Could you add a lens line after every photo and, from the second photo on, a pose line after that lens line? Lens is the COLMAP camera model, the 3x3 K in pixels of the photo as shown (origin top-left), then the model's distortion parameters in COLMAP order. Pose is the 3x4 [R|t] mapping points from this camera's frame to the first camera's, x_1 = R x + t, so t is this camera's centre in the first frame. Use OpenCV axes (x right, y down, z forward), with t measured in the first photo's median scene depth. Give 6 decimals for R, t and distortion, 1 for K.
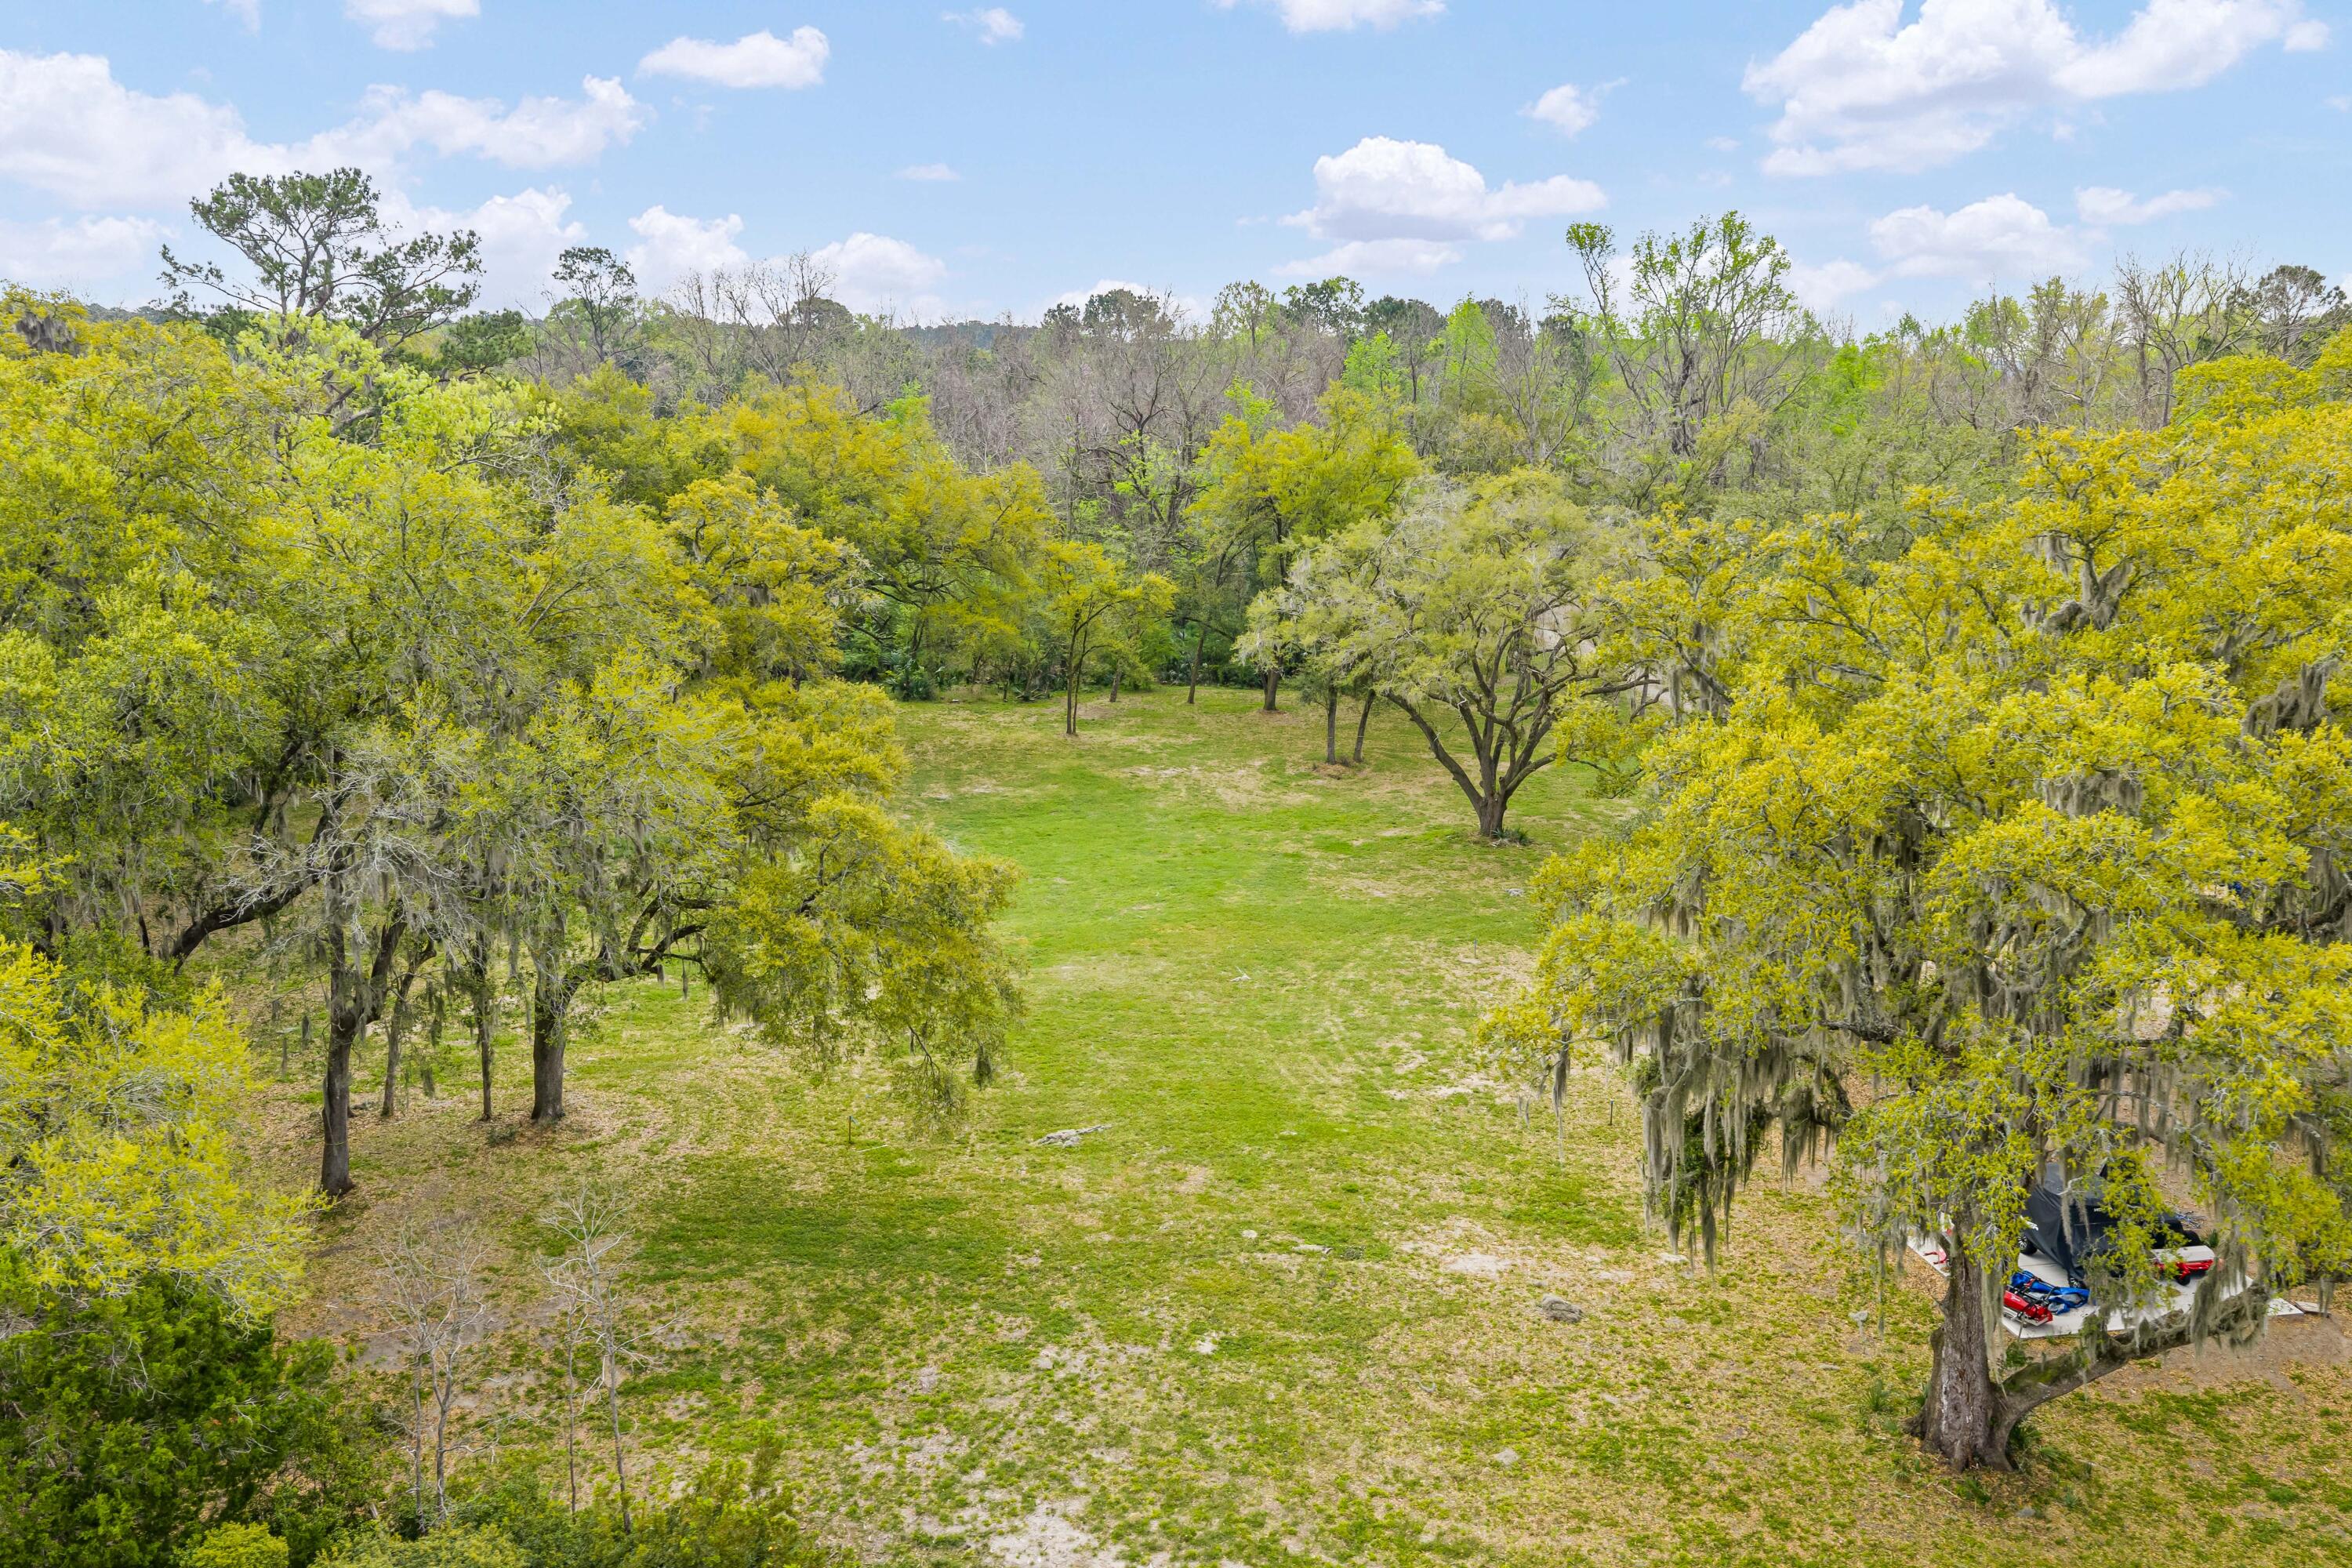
lens RADIAL K [[1957.5, 0, 1165.0], [0, 1957.5, 774.5], [0, 0, 1]] dist [0.008213, -0.017706]
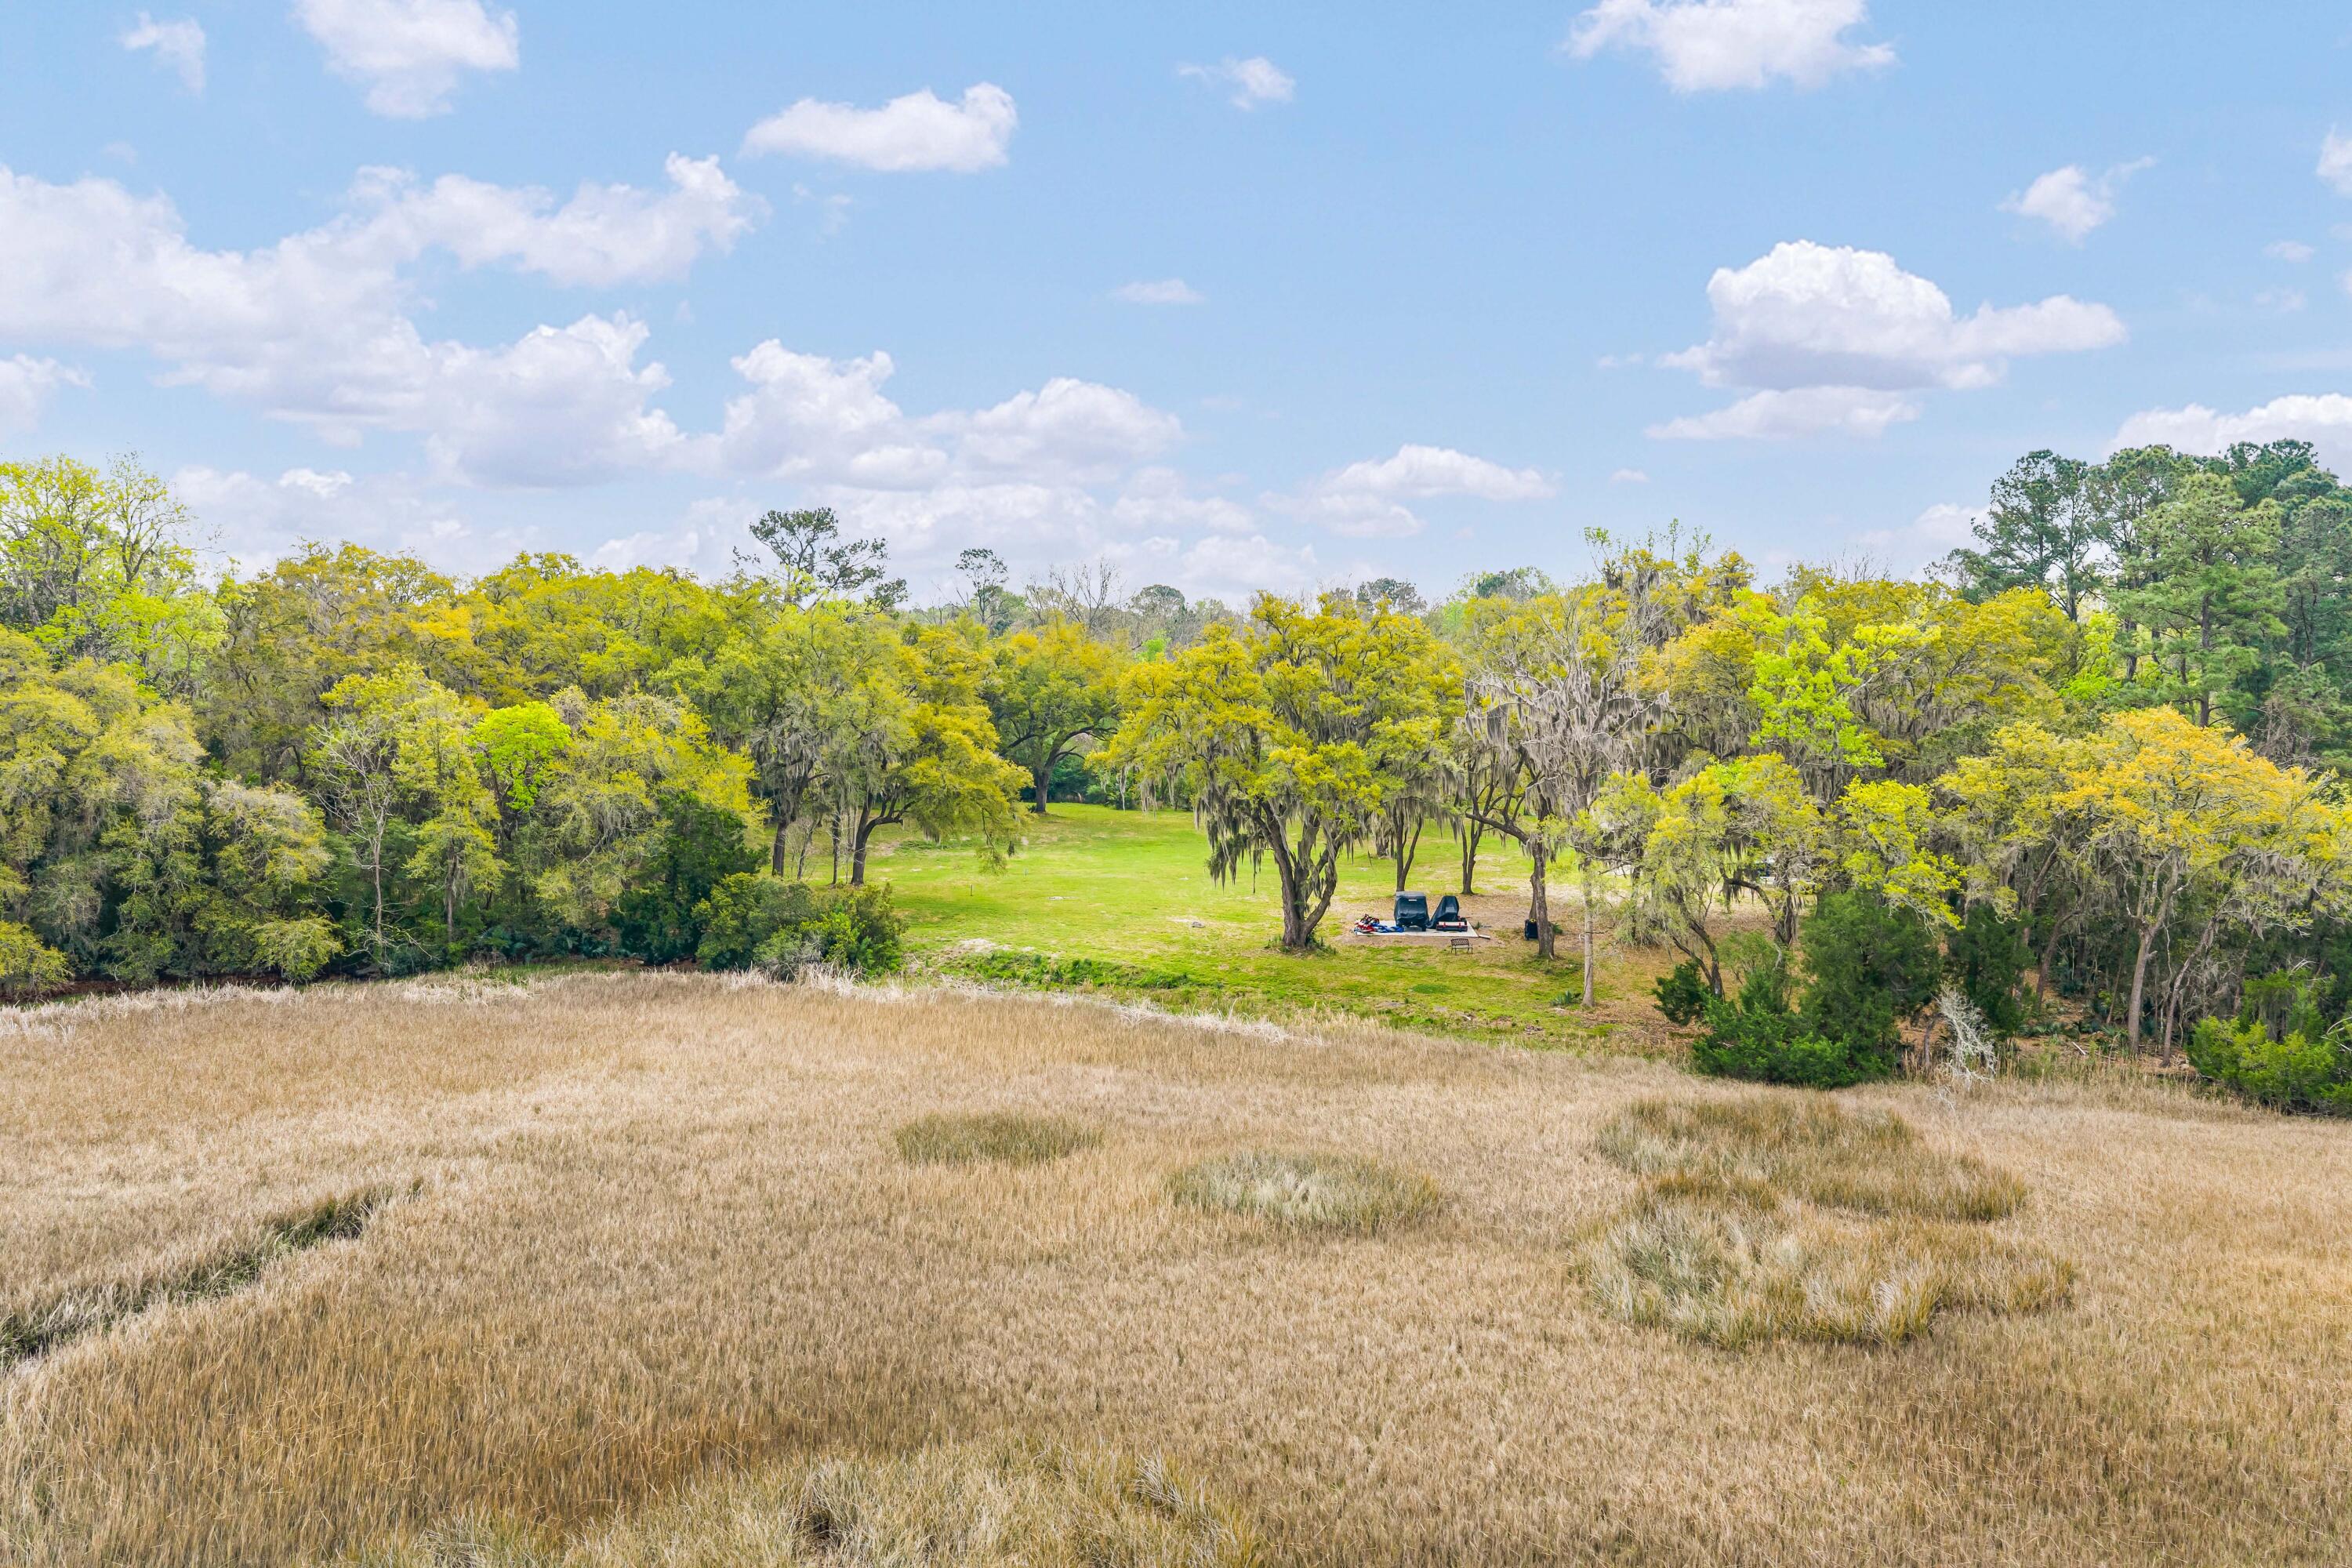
lens RADIAL K [[1957.5, 0, 1164.2], [0, 1957.5, 793.8], [0, 0, 1]] dist [0.008213, -0.017706]
pose [[0.973095, 0.019144, -0.229609, 0.587755], [-0.051126, 0.989640, -0.134163, 0.350204], [0.224662, 0.142292, 0.963992, -1.229097]]
